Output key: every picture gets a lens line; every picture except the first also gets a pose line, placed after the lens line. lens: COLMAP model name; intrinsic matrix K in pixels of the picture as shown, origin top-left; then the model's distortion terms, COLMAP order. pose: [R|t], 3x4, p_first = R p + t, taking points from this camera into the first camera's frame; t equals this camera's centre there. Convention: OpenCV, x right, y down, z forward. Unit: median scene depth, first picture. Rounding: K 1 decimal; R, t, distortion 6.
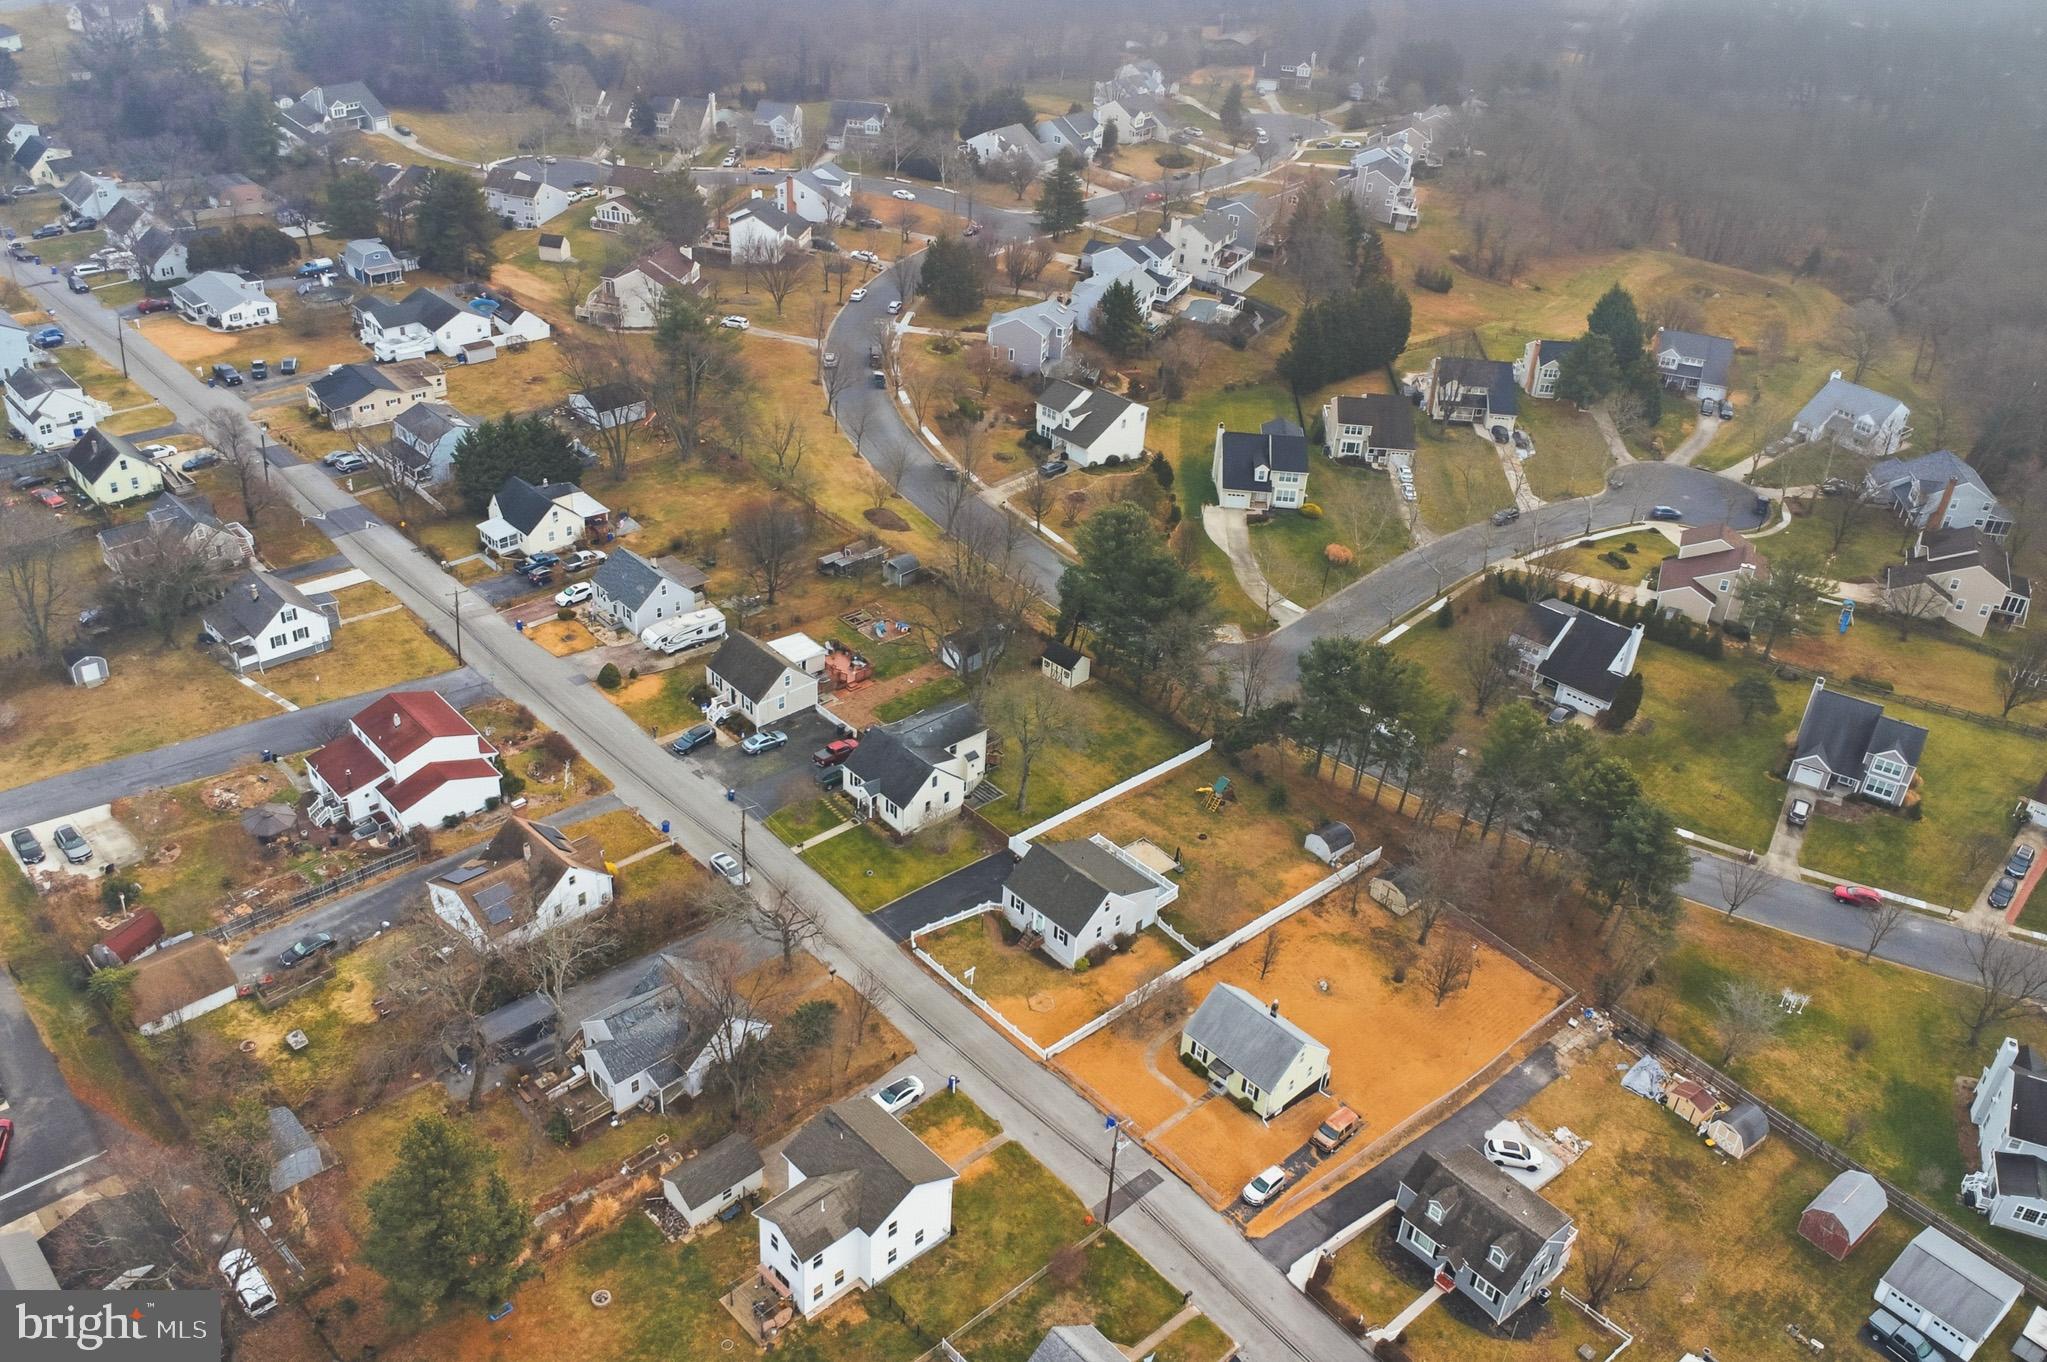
lens RADIAL K [[1749.5, 0, 1032.9], [0, 1749.5, 680.1], [0, 0, 1]] dist [0.018626, 0.003192]
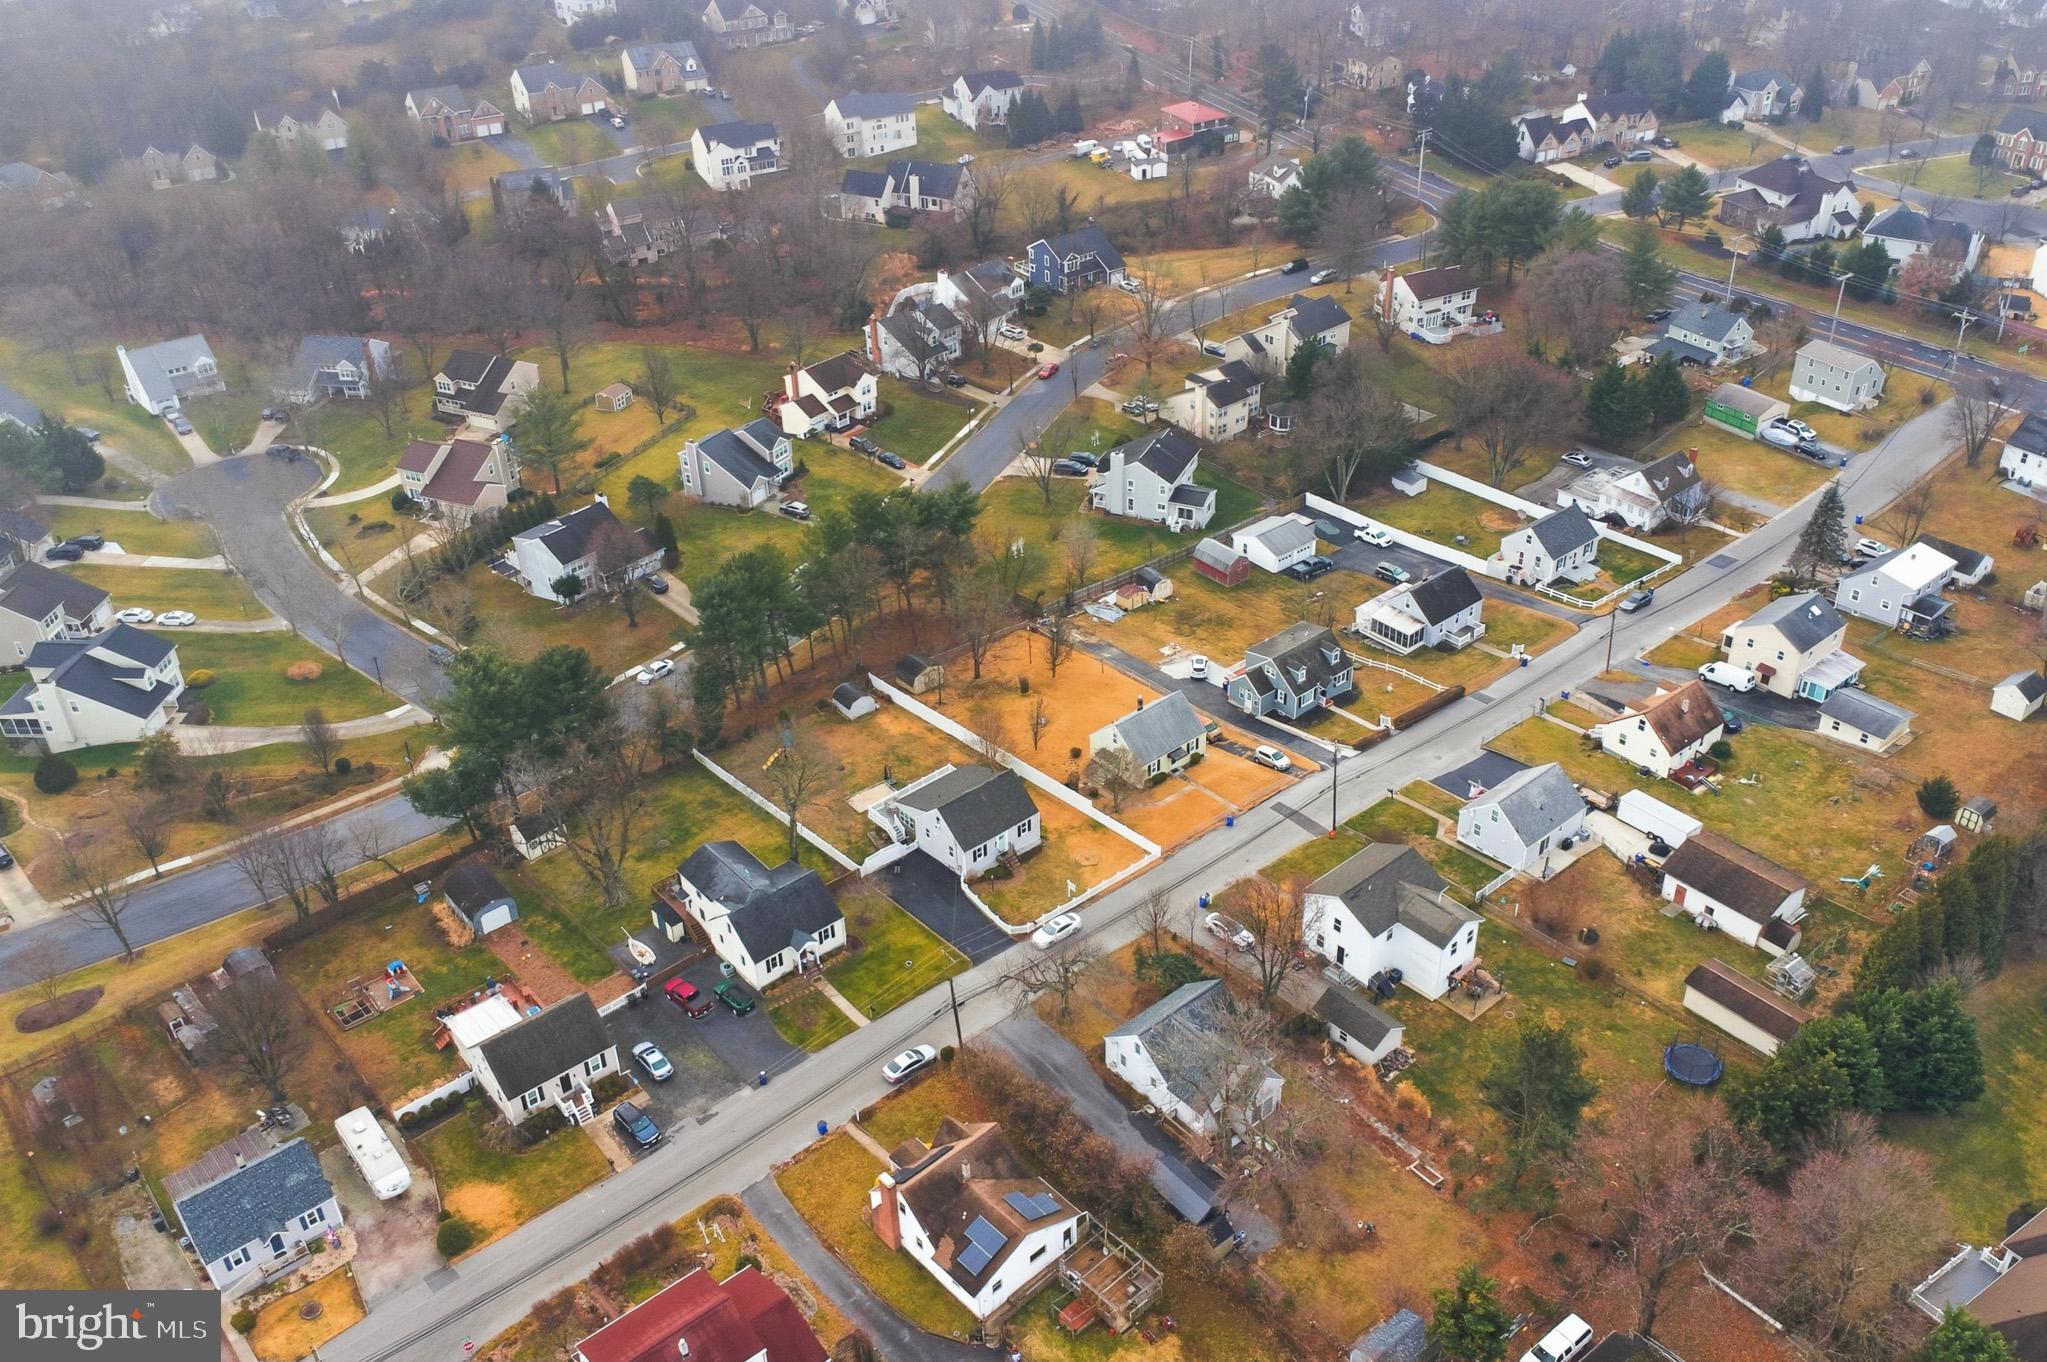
lens RADIAL K [[1749.5, 0, 1024.6], [0, 1749.5, 681.6], [0, 0, 1]] dist [0.018626, 0.003192]
pose [[0.047015, -0.597367, 0.800588, -0.636908], [0.565169, 0.676761, 0.471782, -0.341378], [-0.823635, 0.430286, 0.369431, 0.443205]]
